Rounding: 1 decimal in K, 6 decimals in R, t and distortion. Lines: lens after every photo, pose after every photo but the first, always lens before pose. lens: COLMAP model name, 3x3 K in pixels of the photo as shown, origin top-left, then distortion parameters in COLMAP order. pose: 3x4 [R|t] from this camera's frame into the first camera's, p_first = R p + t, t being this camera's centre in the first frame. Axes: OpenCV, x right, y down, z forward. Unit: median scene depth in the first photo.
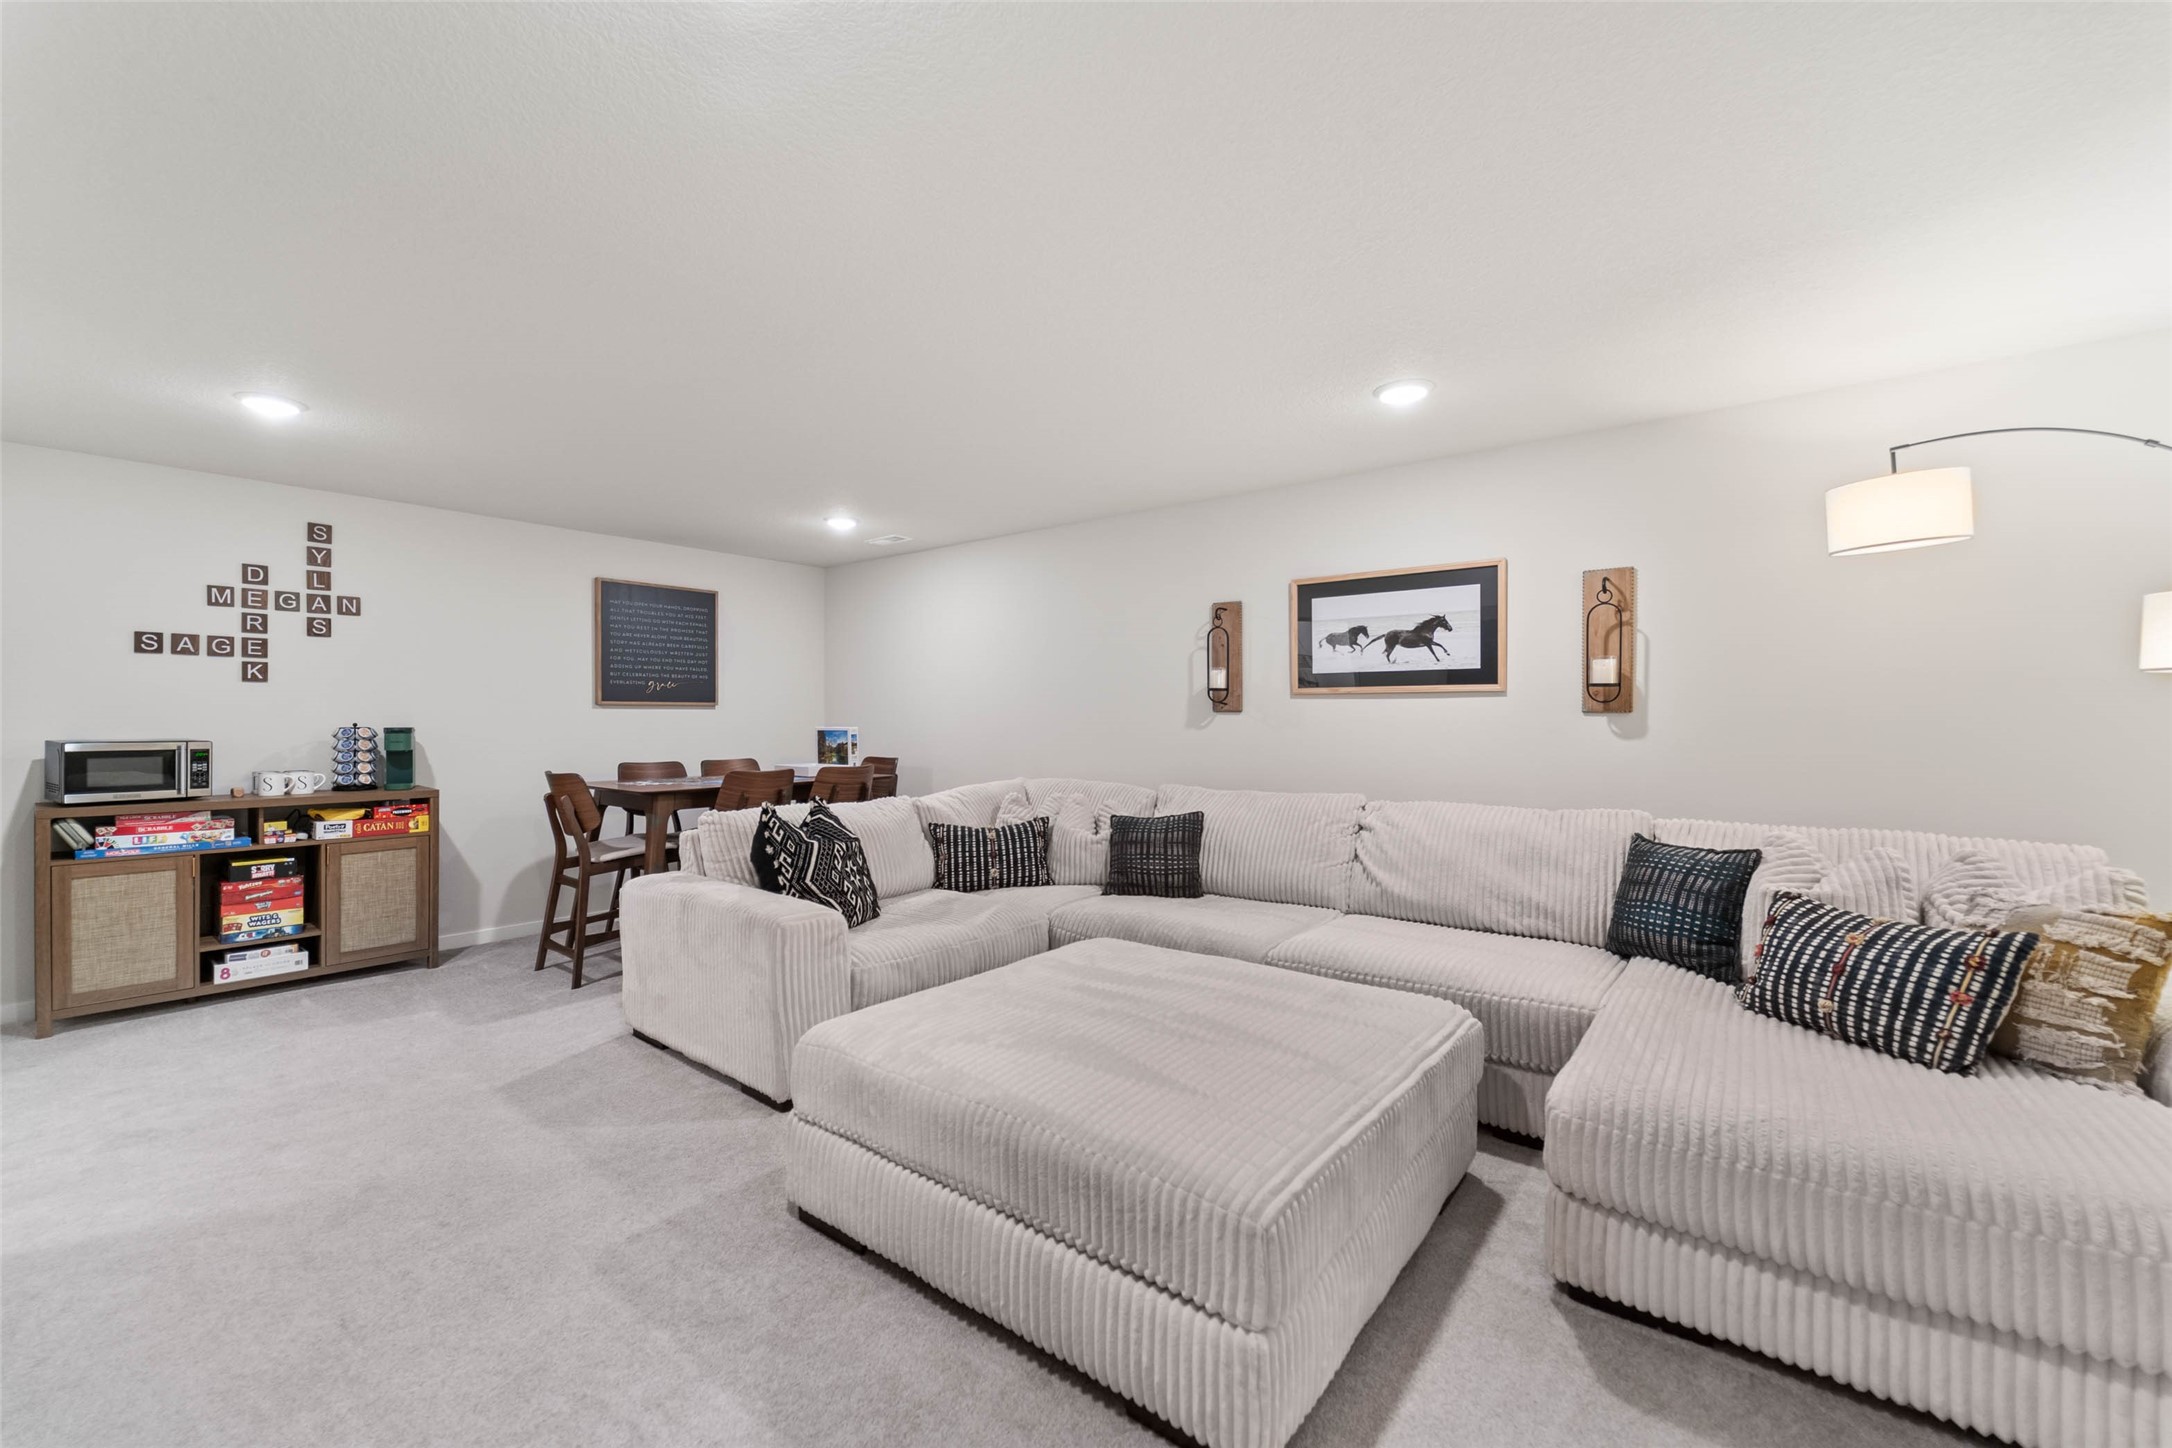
lens RADIAL K [[883.2, 0, 1063.5], [0, 883.2, 712.7], [0, 0, 1]] dist [-0.001000, -0.000068]
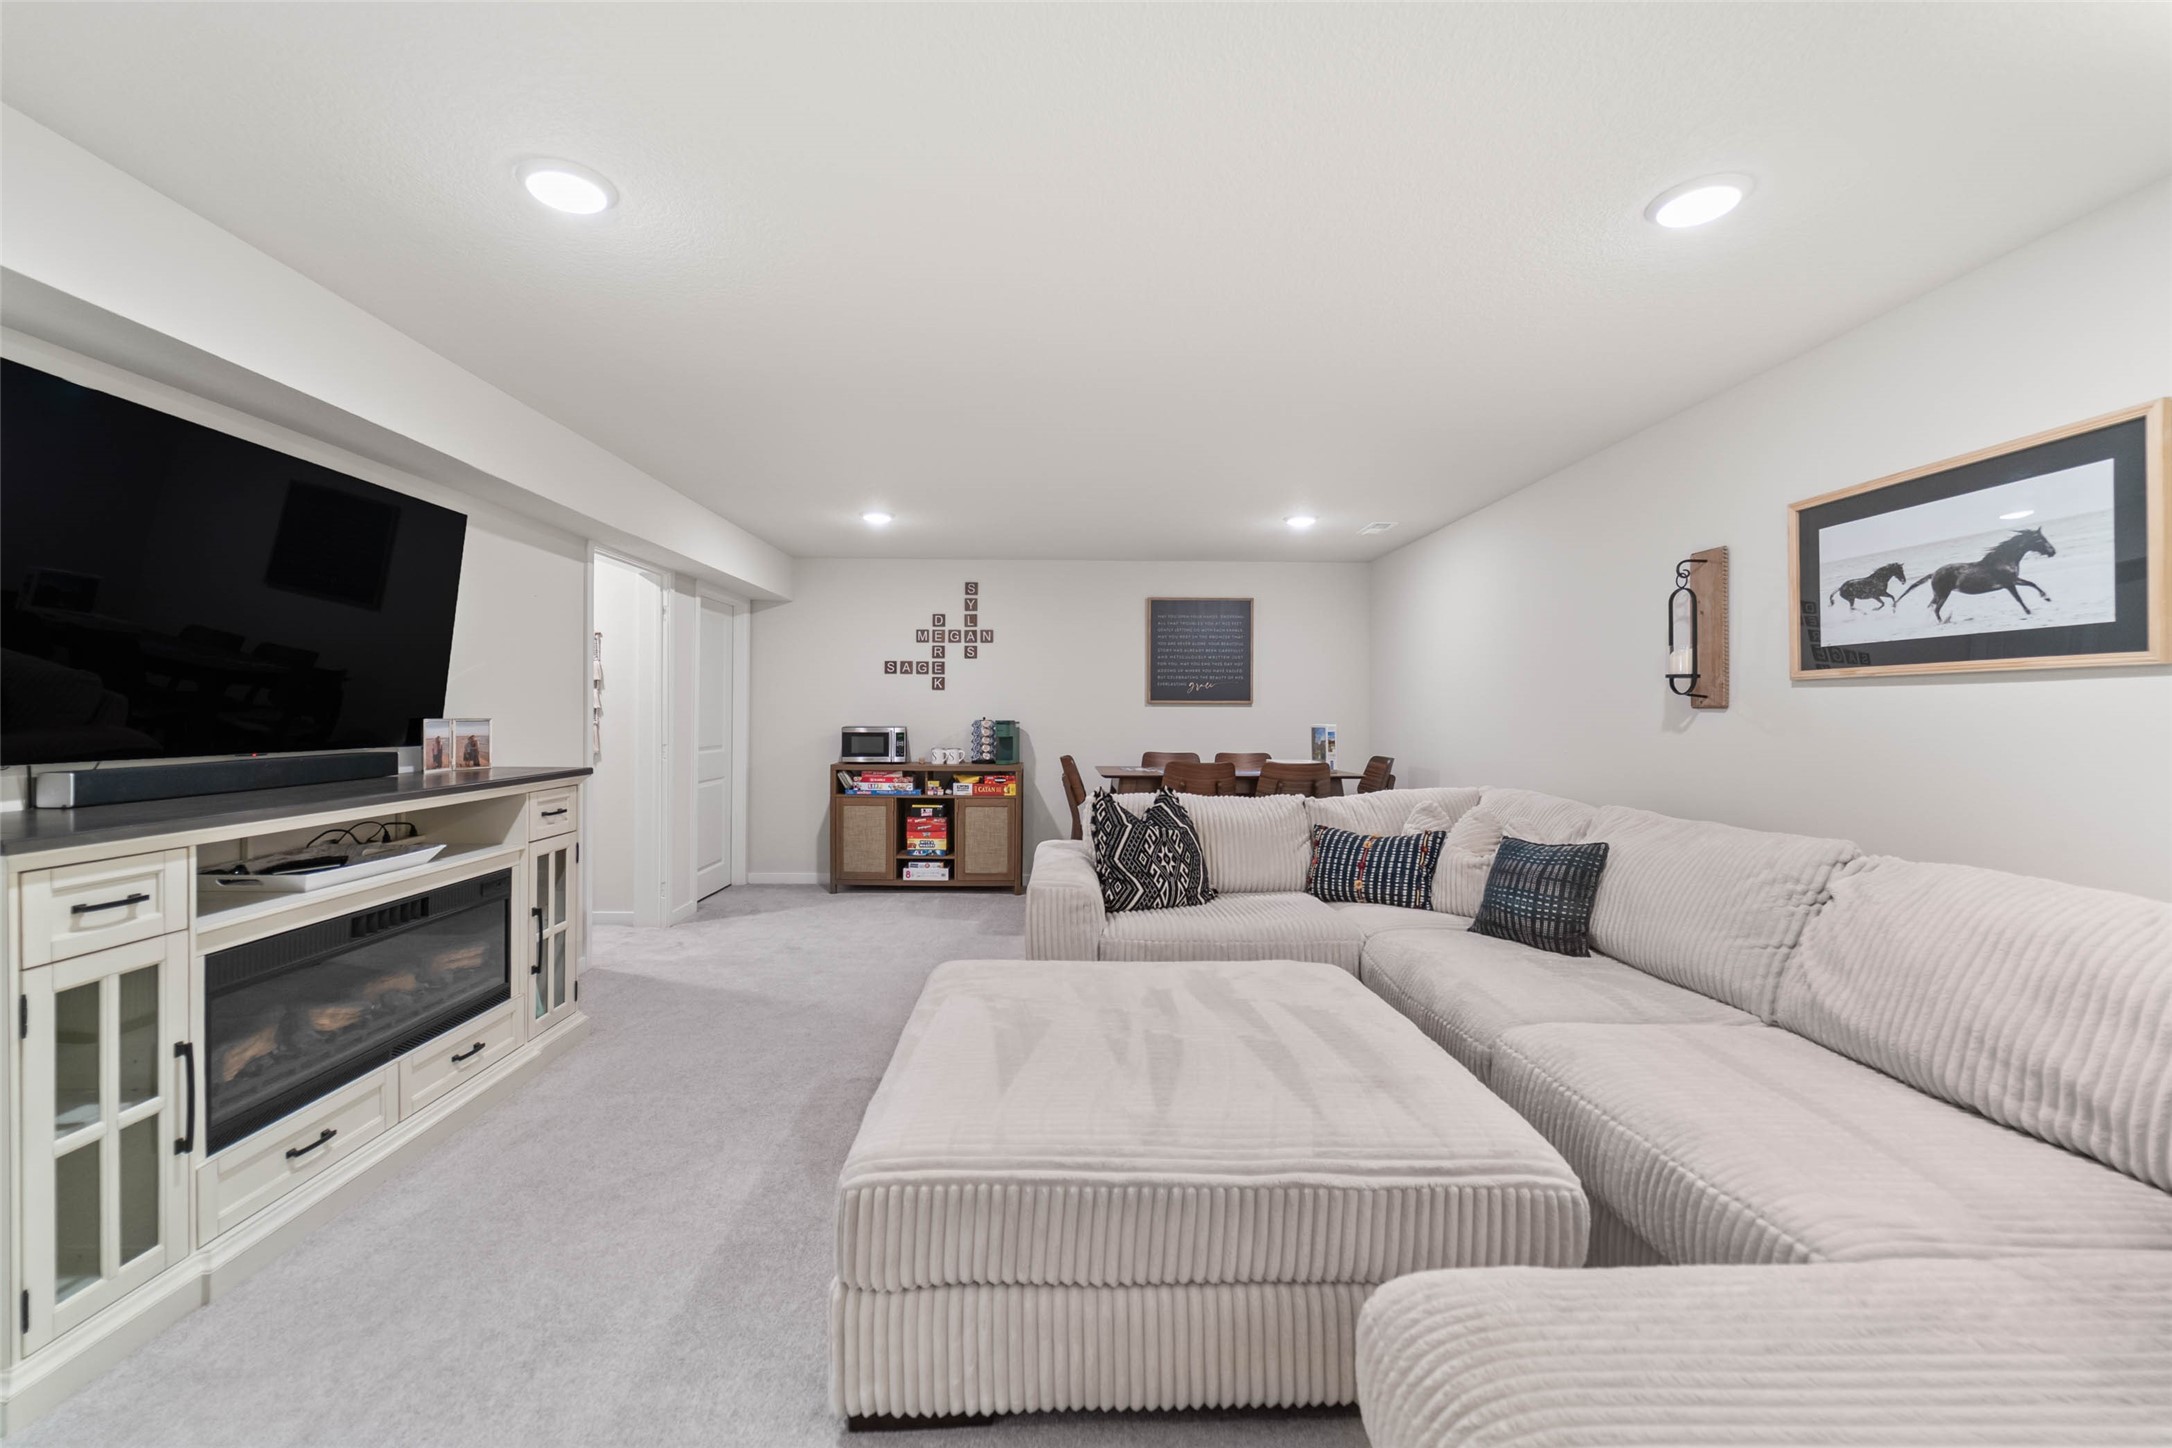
lens RADIAL K [[883.2, 0, 1063.5], [0, 883.2, 712.7], [0, 0, 1]] dist [-0.001000, -0.000068]
pose [[0.645376, 0.001772, -0.763863, 0.427062], [-0.001046, 0.999998, 0.001436, 0.002409], [0.763864, -0.000128, 0.645377, 0.181135]]
